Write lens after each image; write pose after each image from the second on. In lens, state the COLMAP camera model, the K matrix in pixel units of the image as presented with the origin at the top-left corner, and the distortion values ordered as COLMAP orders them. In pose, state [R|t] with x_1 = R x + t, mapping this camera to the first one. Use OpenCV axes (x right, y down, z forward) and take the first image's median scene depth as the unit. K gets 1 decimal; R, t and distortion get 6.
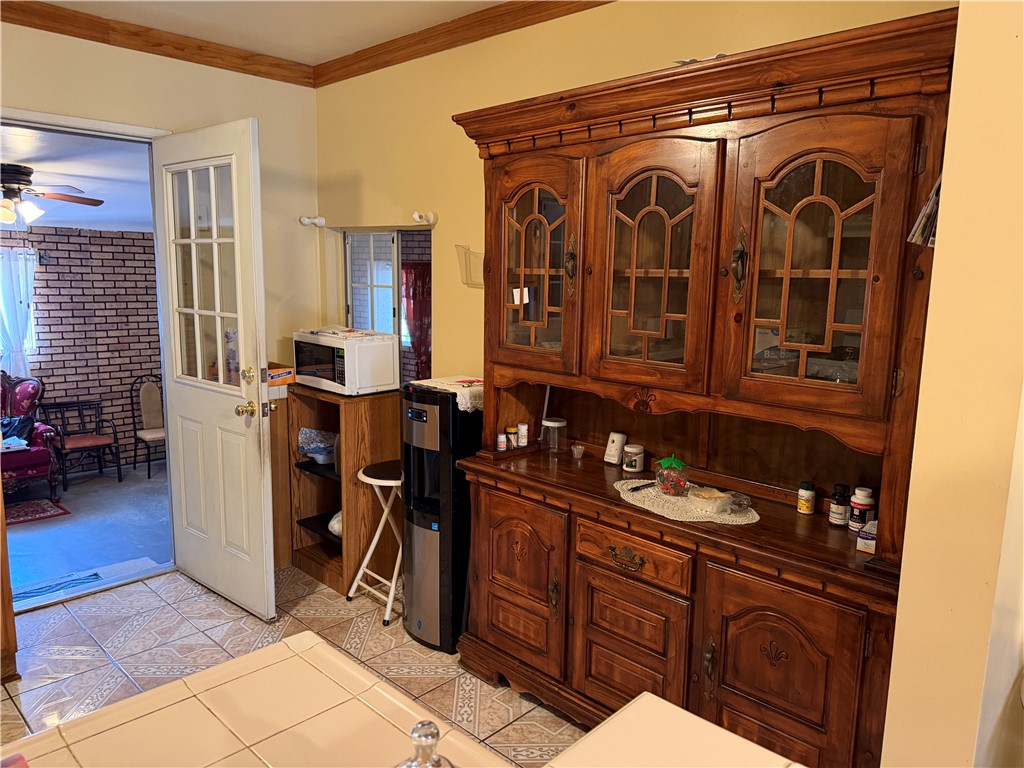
lens RADIAL K [[718.9, 0, 516.9], [0, 718.9, 389.3], [0, 0, 1]] dist [0.062910, -0.076167]
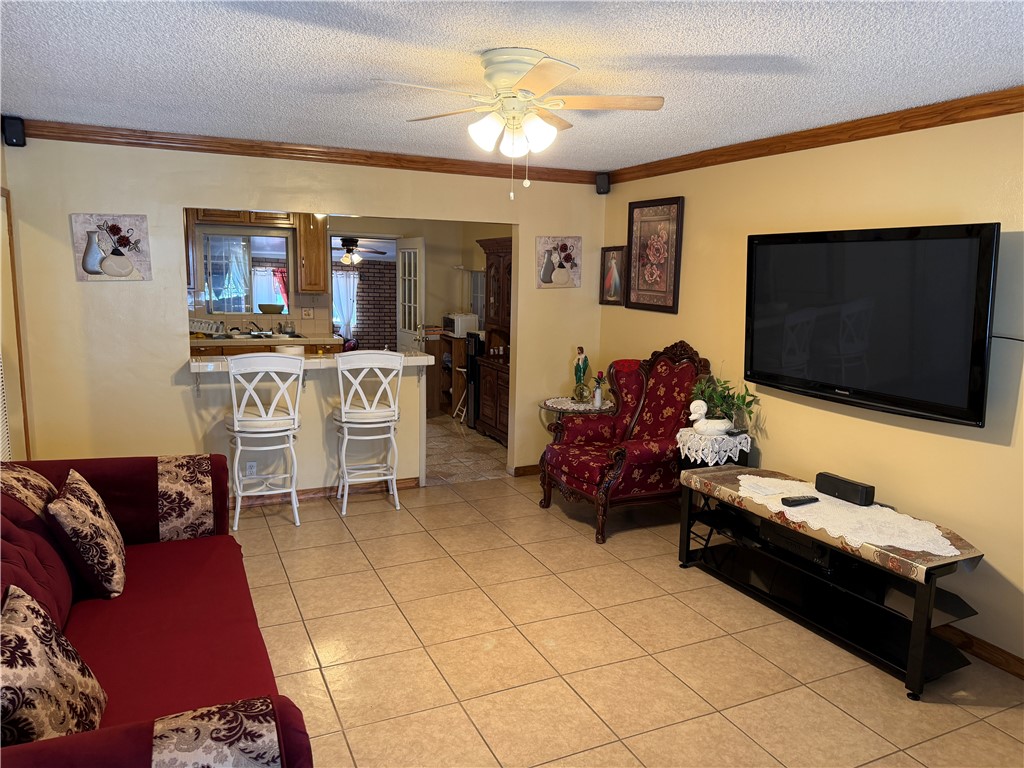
lens RADIAL K [[718.9, 0, 522.8], [0, 718.9, 393.8], [0, 0, 1]] dist [0.062910, -0.076167]
pose [[0.935657, 0.066876, -0.346516, 0.827048], [-0.067817, 0.997653, 0.009426, 0.155499], [0.346333, 0.014680, 0.937997, -1.227115]]
